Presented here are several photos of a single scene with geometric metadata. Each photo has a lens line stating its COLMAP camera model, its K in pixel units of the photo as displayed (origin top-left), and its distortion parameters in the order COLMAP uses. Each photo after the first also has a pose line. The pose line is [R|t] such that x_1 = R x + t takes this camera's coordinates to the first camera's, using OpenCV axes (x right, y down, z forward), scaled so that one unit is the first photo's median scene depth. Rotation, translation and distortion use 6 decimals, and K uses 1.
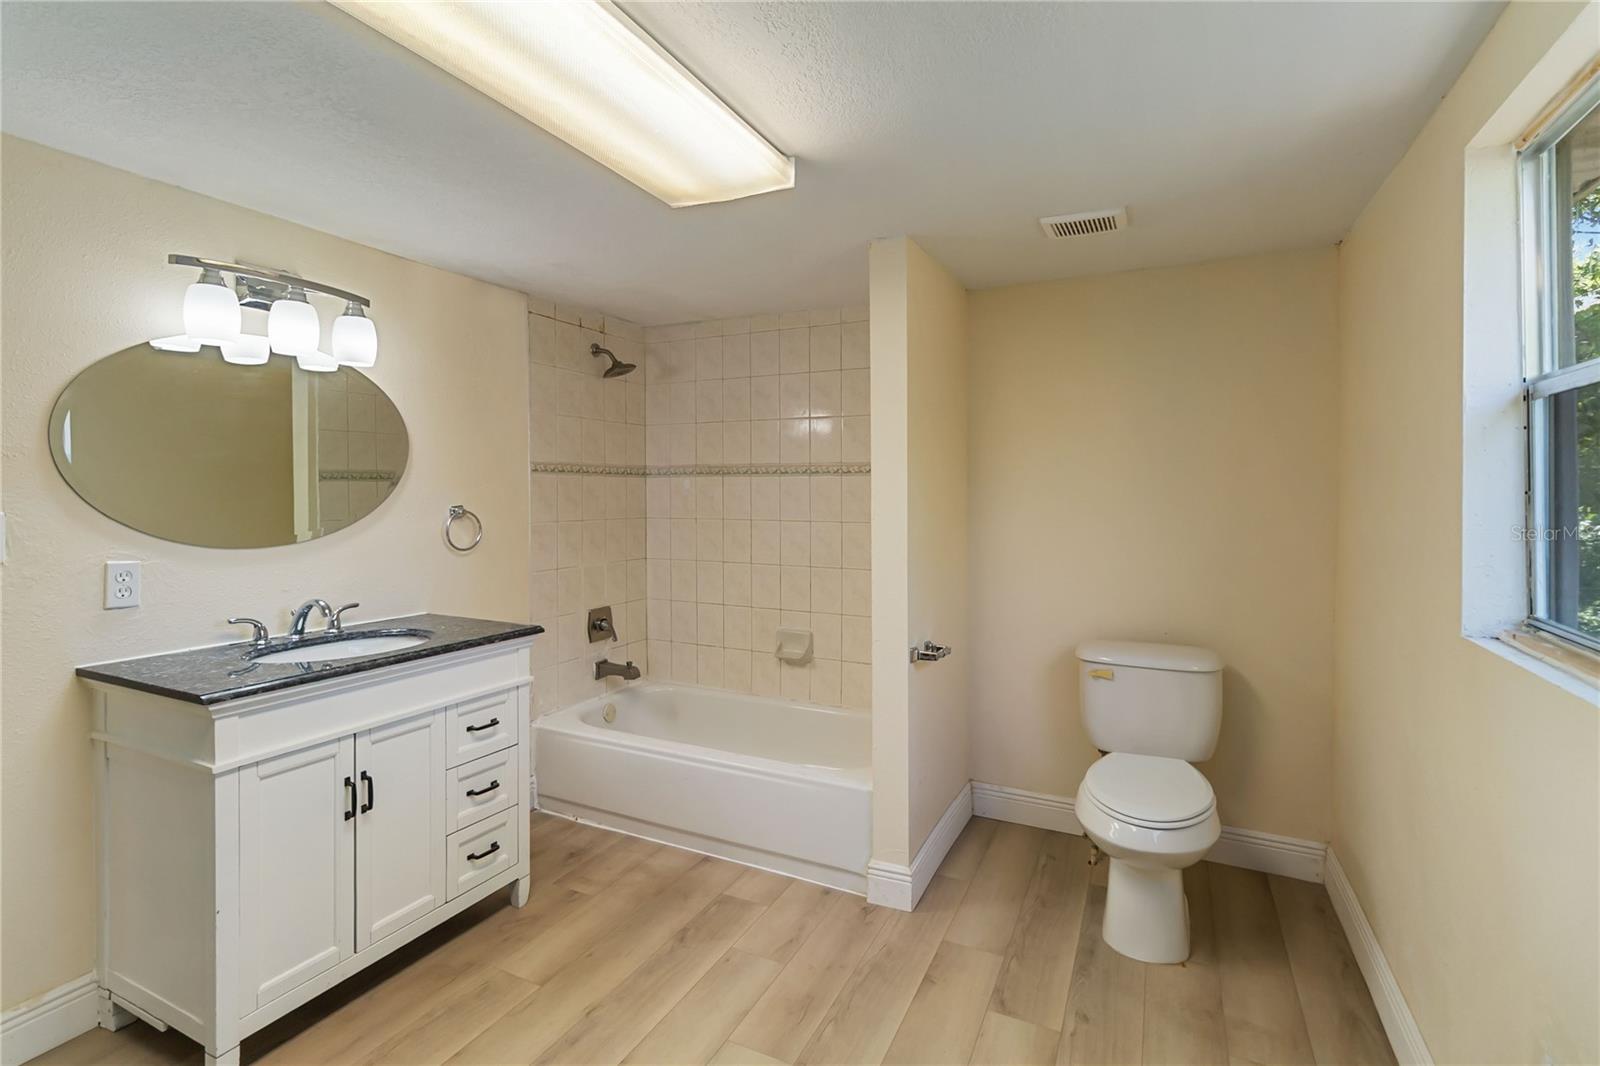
lens RADIAL K [[757.3, 0, 800.8], [0, 757.3, 490.7], [0, 0, 1]] dist [-0.000381, 0.000153]
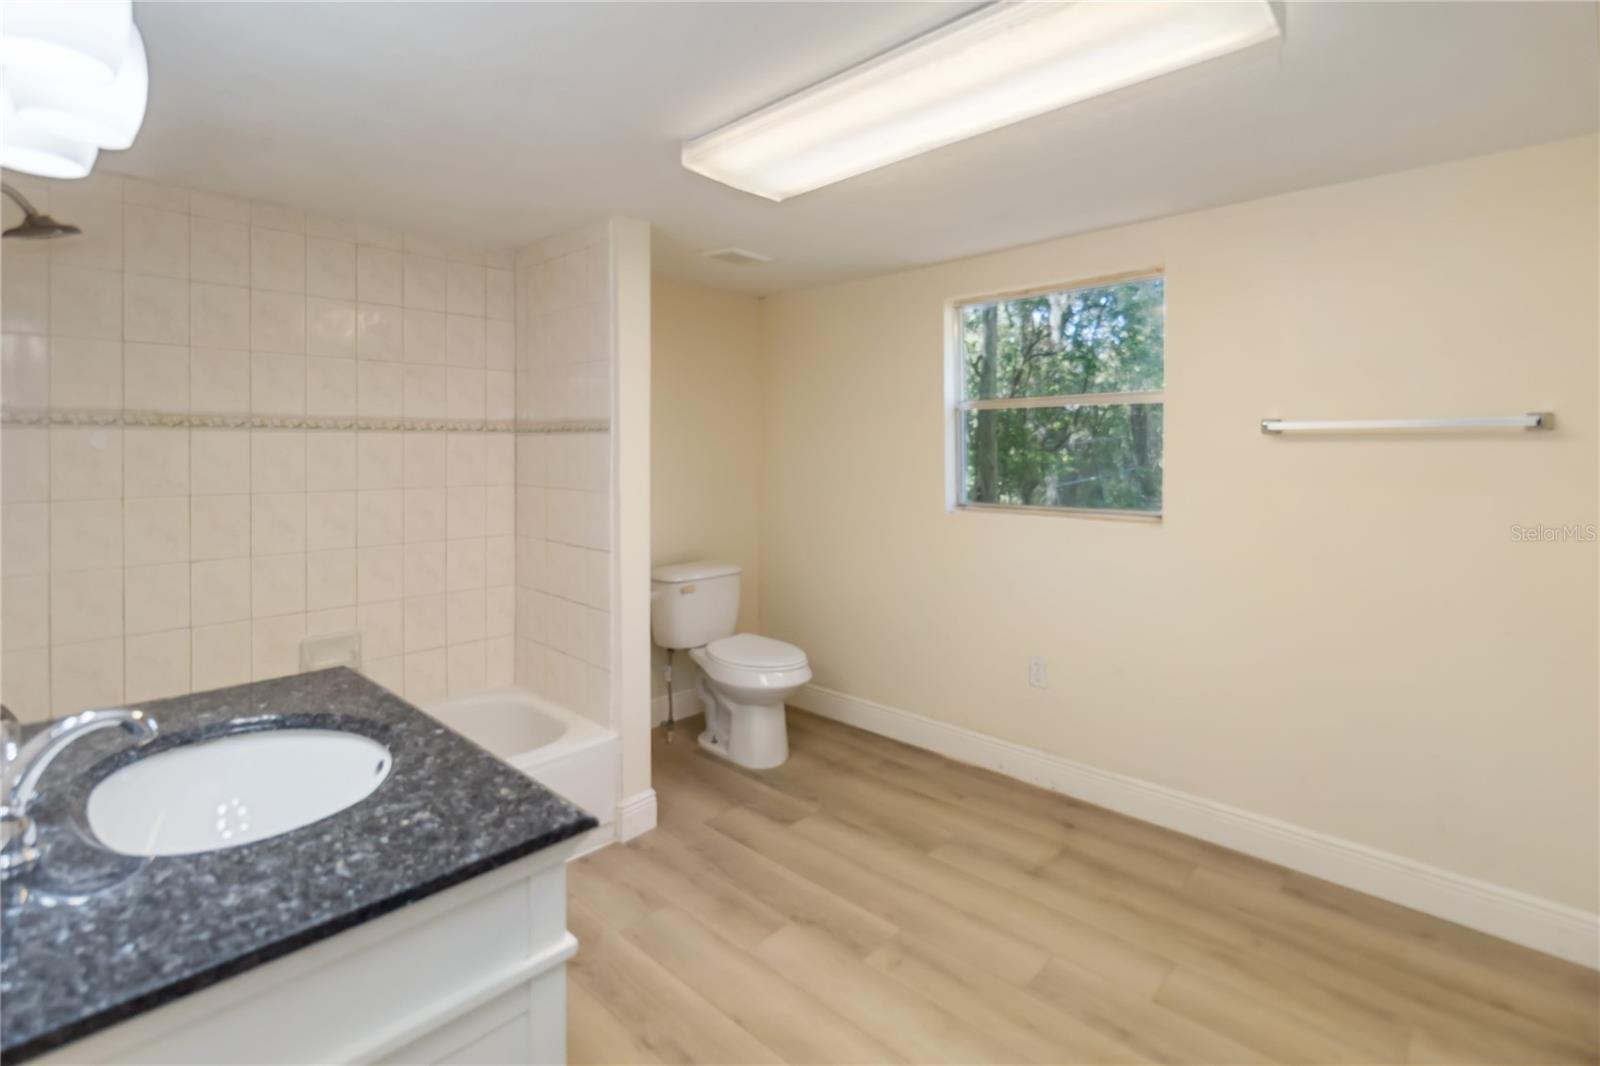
lens RADIAL K [[754.9, 0, 803.5], [0, 754.9, 454.3], [0, 0, 1]] dist [-0.009551, -0.000139]
pose [[0.301323, -0.006645, 0.953499, -0.587098], [0.004340, 0.999975, 0.005597, 0.000628], [-0.953512, 0.002452, 0.301345, 0.315427]]
